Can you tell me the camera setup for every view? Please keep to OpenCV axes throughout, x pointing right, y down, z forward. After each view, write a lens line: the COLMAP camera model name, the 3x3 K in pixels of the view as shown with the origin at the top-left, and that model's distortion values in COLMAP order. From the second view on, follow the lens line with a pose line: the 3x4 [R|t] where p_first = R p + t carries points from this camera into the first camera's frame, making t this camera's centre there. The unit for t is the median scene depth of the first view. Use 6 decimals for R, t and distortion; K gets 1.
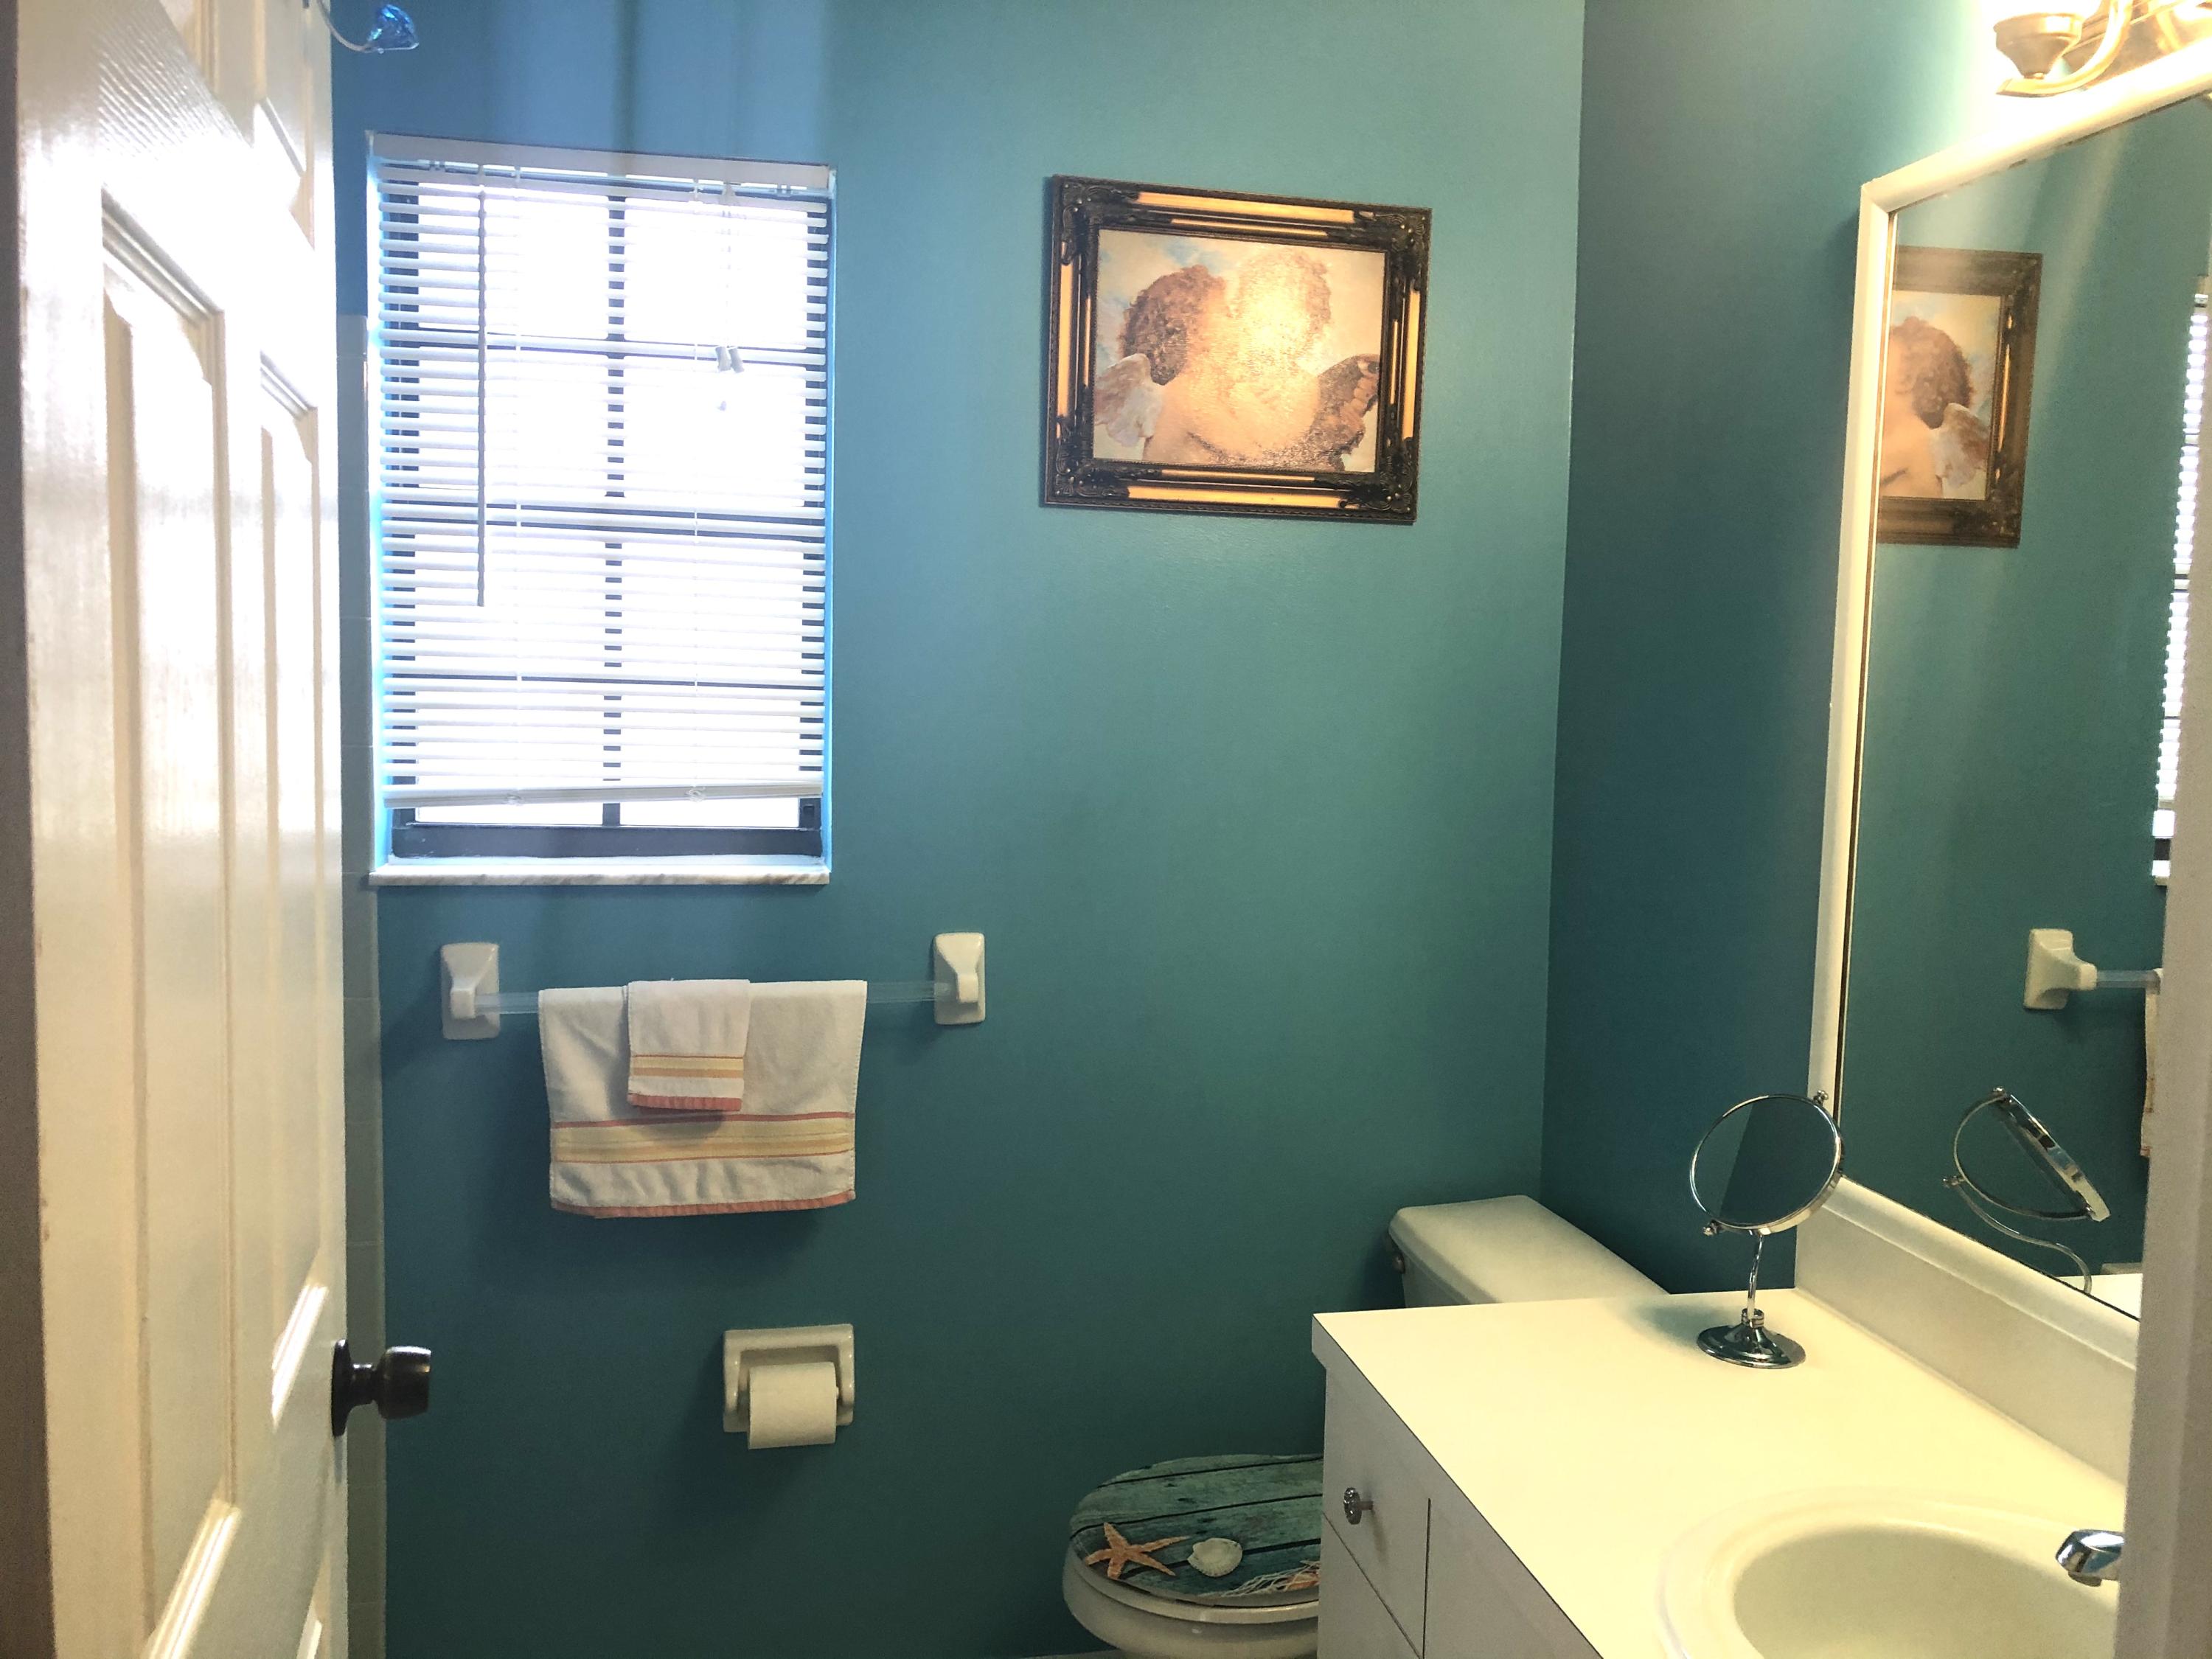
lens RADIAL K [[1765.5, 0, 1106.0], [0, 1765.5, 829.5], [0, 0, 1]] dist [-0.005033, -0.018798]
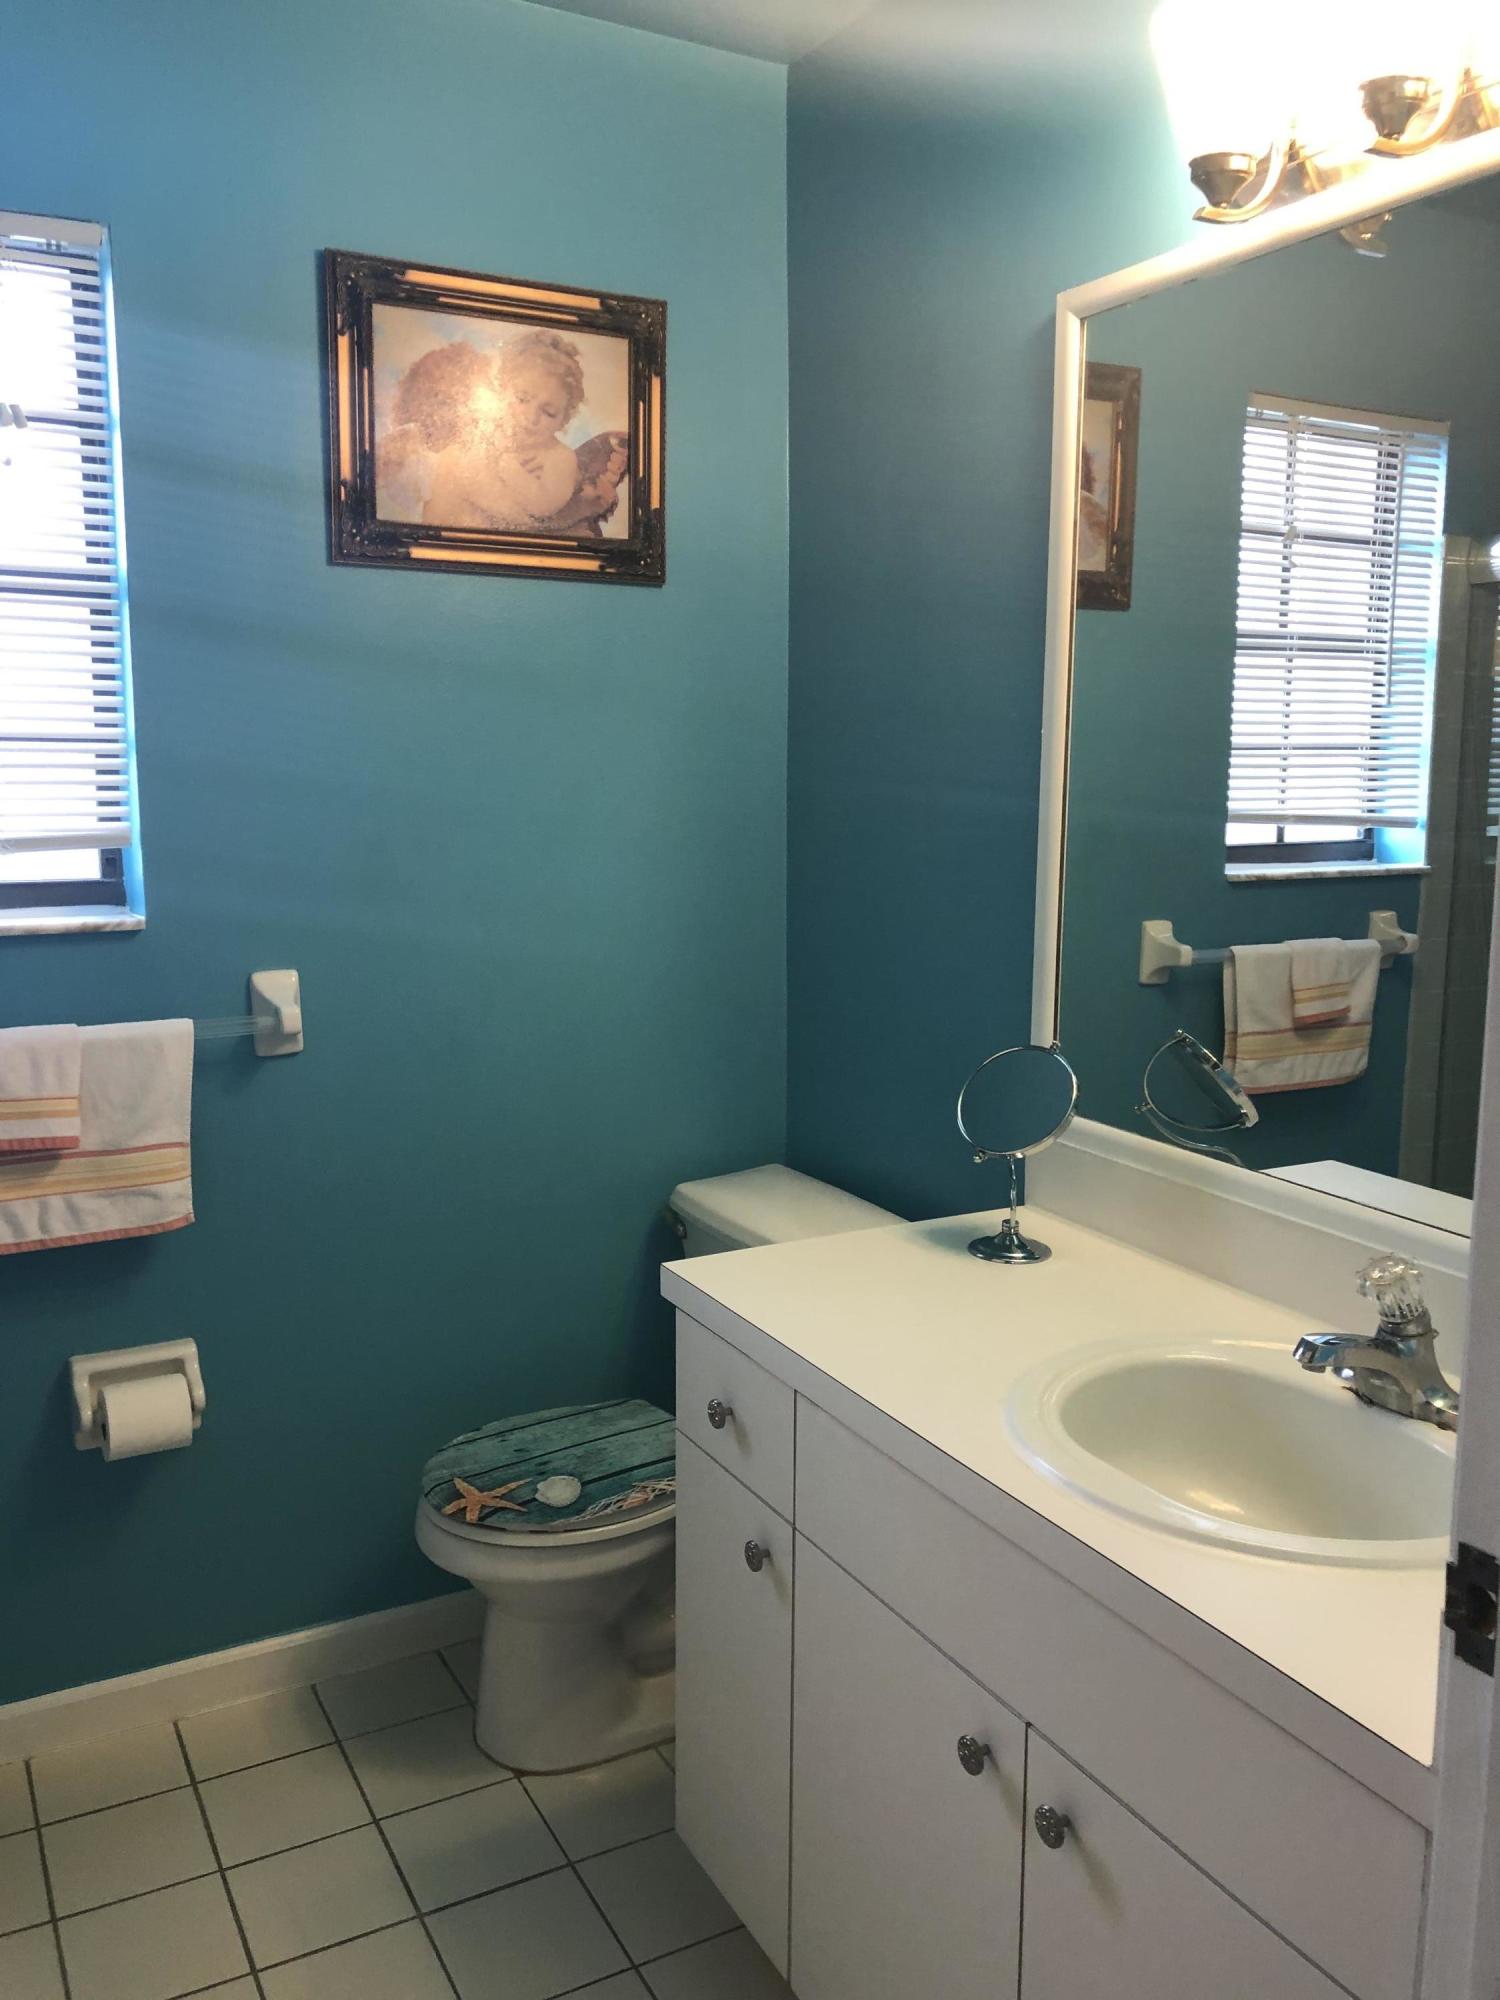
lens RADIAL K [[1596.3, 0, 711.6], [0, 1596.3, 1007.5], [0, 0, 1]] dist [-0.005033, -0.018798]
pose [[0.959398, -0.064398, 0.274604, -0.098733], [0.045291, 0.996127, 0.075367, 0.021618], [-0.278394, -0.059870, 0.958599, -0.007797]]
